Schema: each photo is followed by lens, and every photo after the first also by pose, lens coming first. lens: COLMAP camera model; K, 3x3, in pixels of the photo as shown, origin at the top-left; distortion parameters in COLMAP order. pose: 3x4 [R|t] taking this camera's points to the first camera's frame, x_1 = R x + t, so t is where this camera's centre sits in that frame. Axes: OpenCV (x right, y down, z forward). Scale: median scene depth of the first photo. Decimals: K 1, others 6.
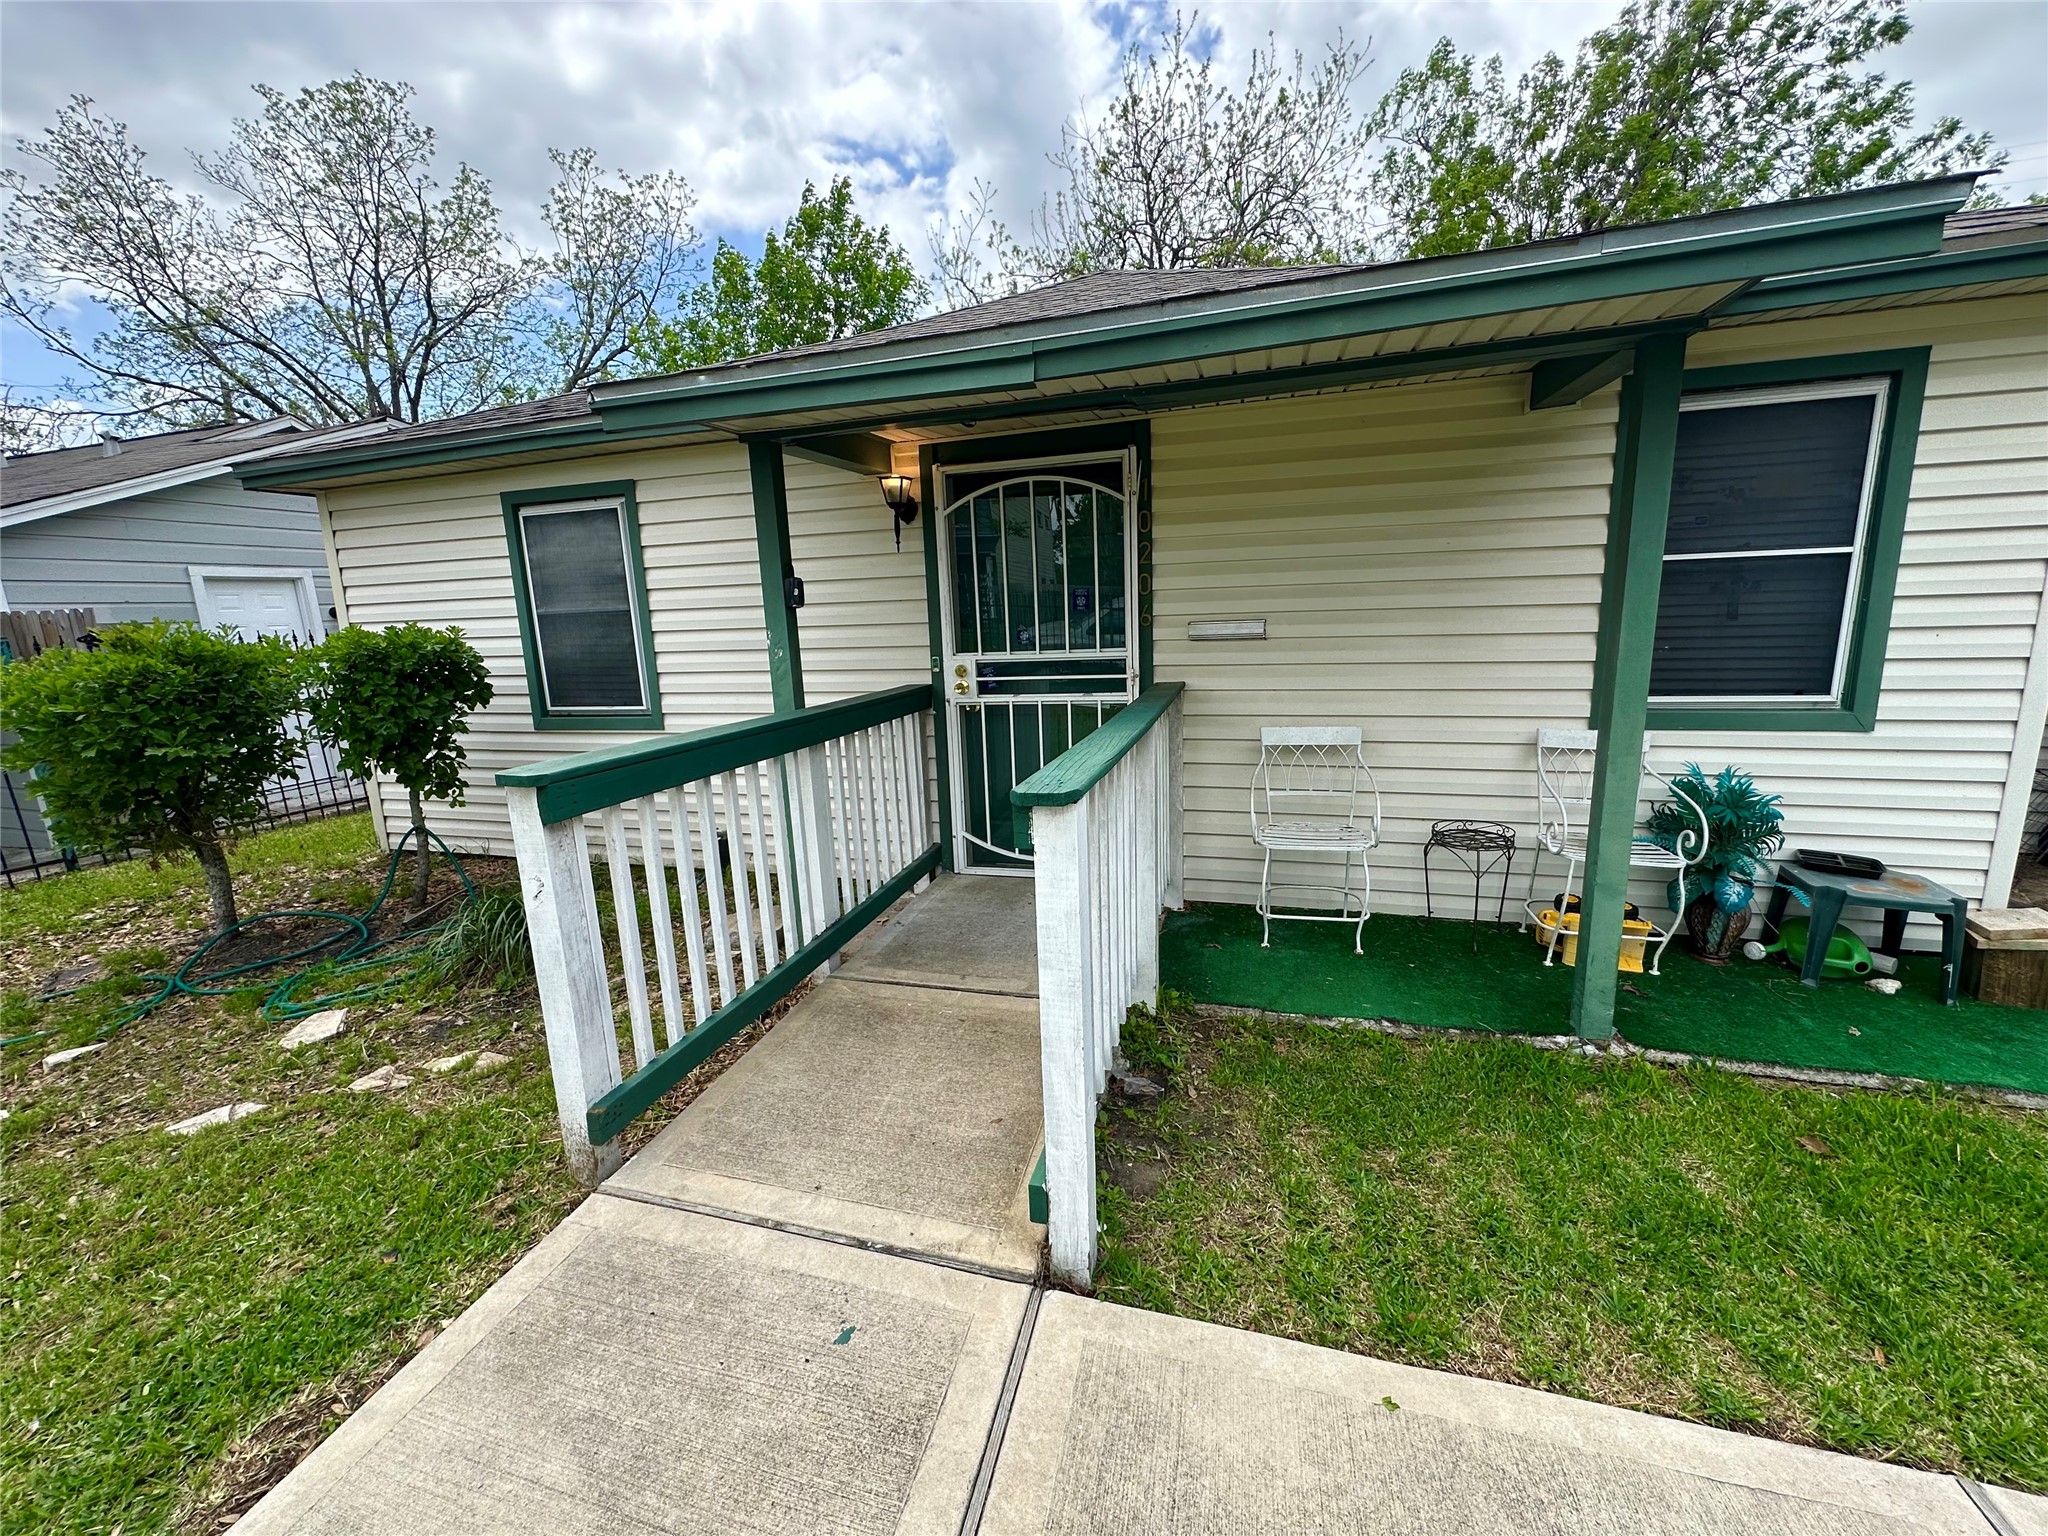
lens RADIAL K [[810.5, 0, 1003.0], [0, 810.5, 765.6], [0, 0, 1]] dist [-0.002629, -0.000055]
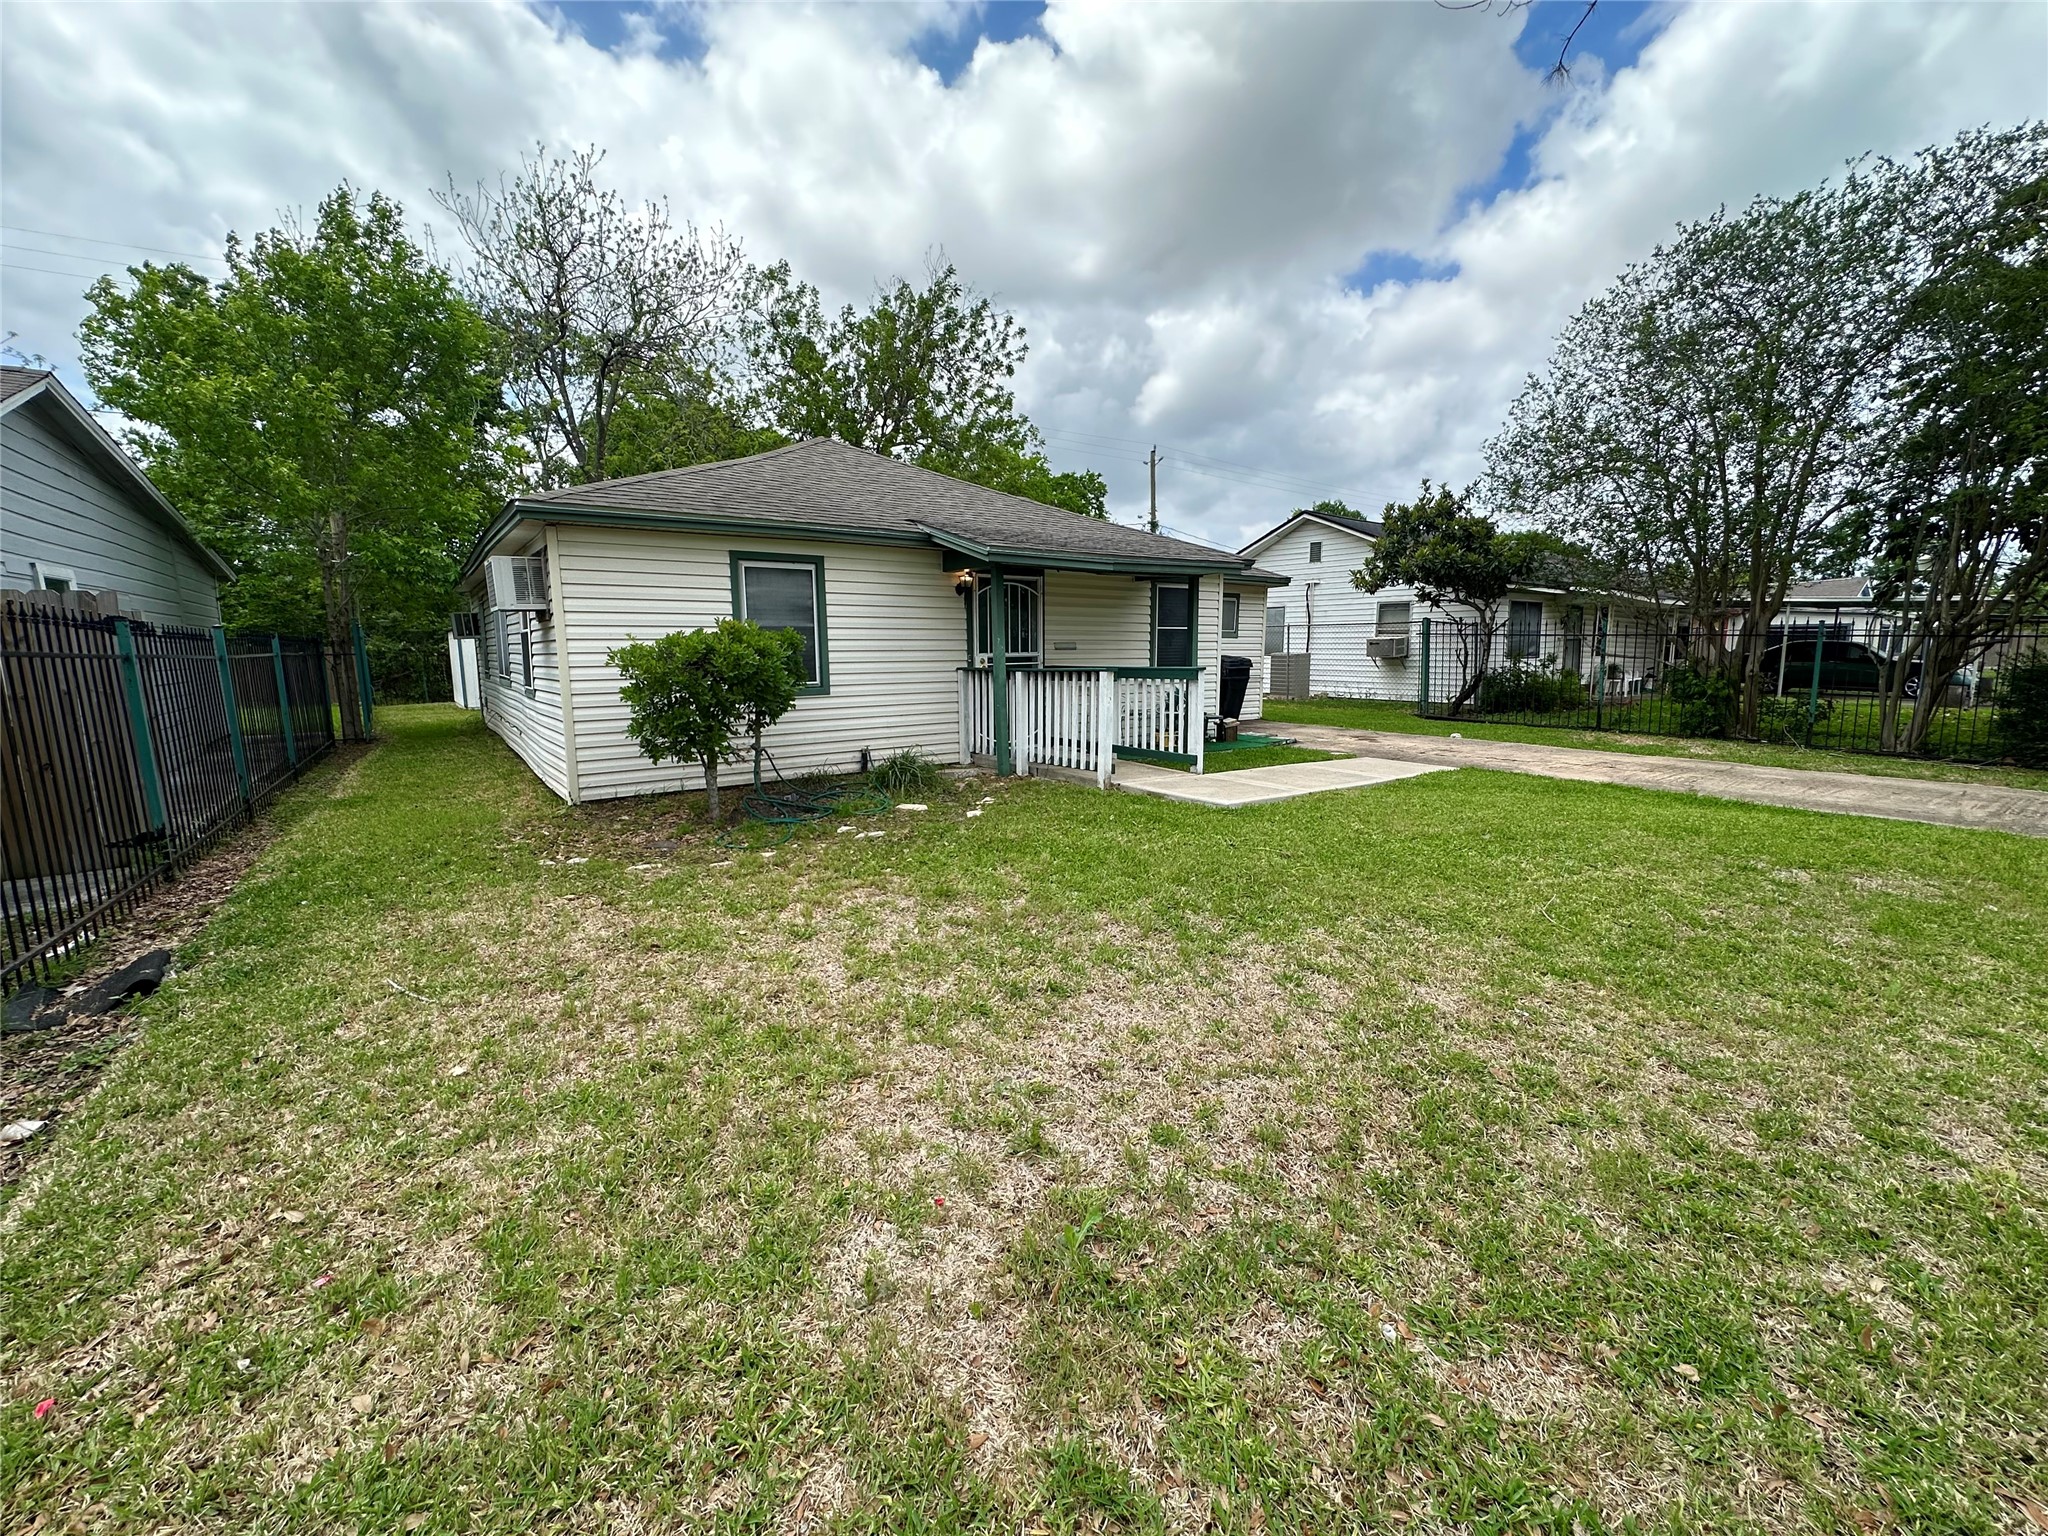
lens RADIAL K [[810.5, 0, 1003.0], [0, 810.5, 765.6], [0, 0, 1]] dist [-0.002629, -0.000055]
pose [[0.620565, -0.079906, 0.780073, -1.802507], [0.130480, 0.991448, -0.002242, 0.187224], [-0.773223, 0.103176, 0.625684, -0.444156]]
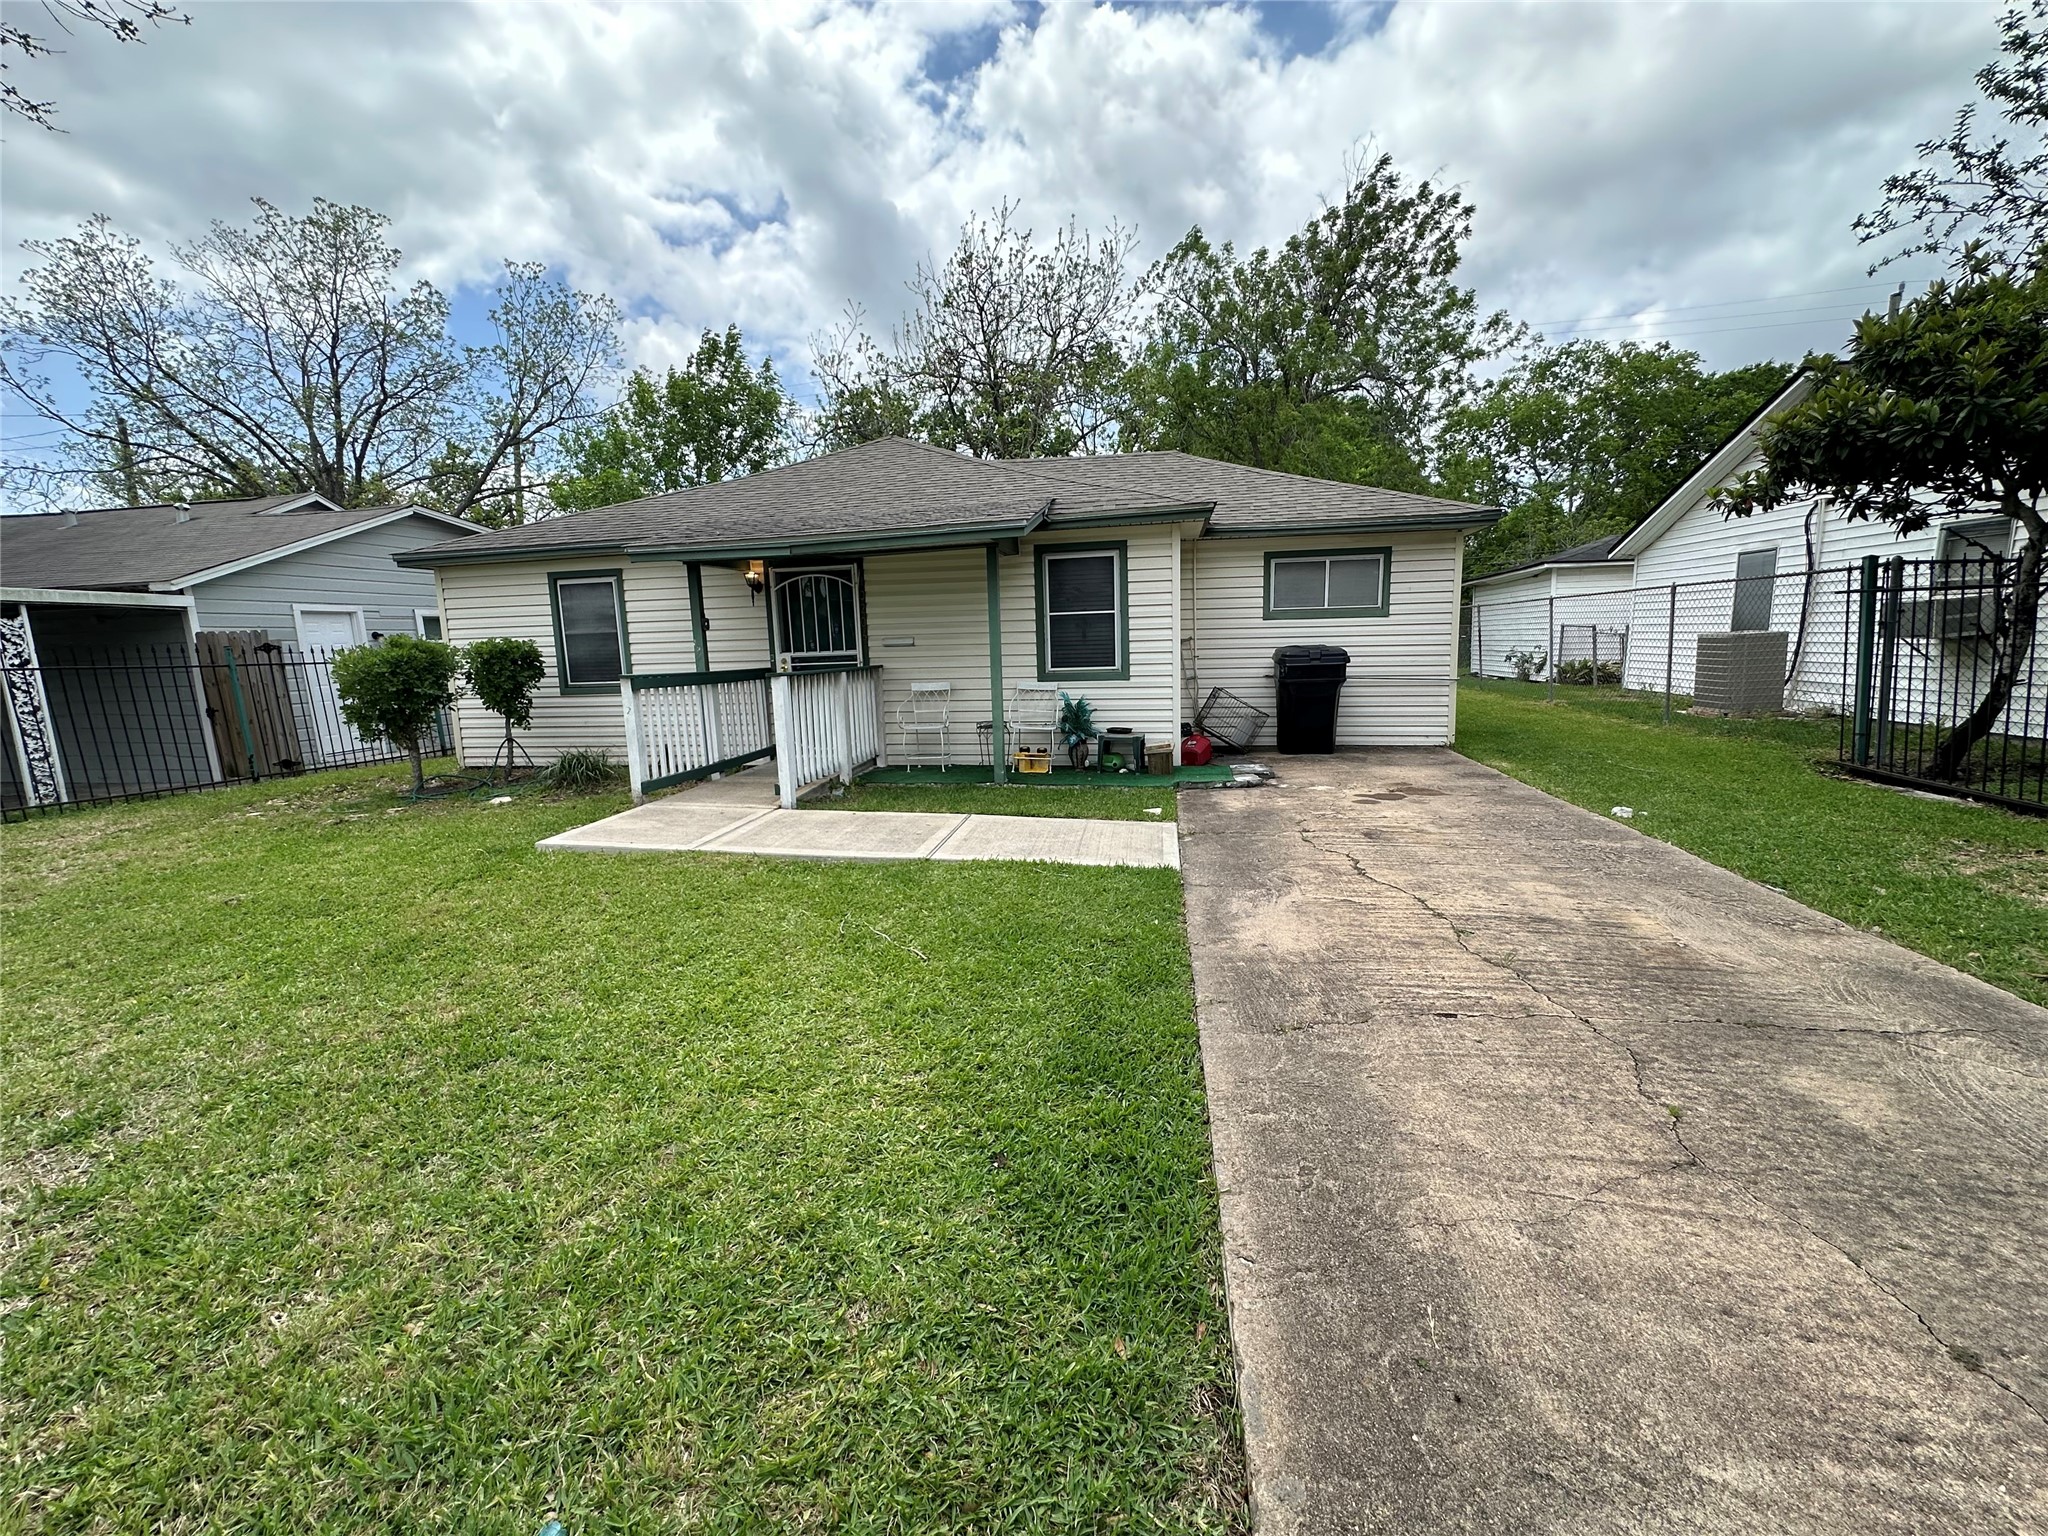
lens RADIAL K [[810.5, 0, 1003.0], [0, 810.5, 765.6], [0, 0, 1]] dist [-0.002629, -0.000055]
pose [[0.993547, -0.009982, 0.112983, 0.277843], [0.014840, 0.998997, -0.042243, 0.258276], [-0.112448, 0.043647, 0.992699, -1.182761]]
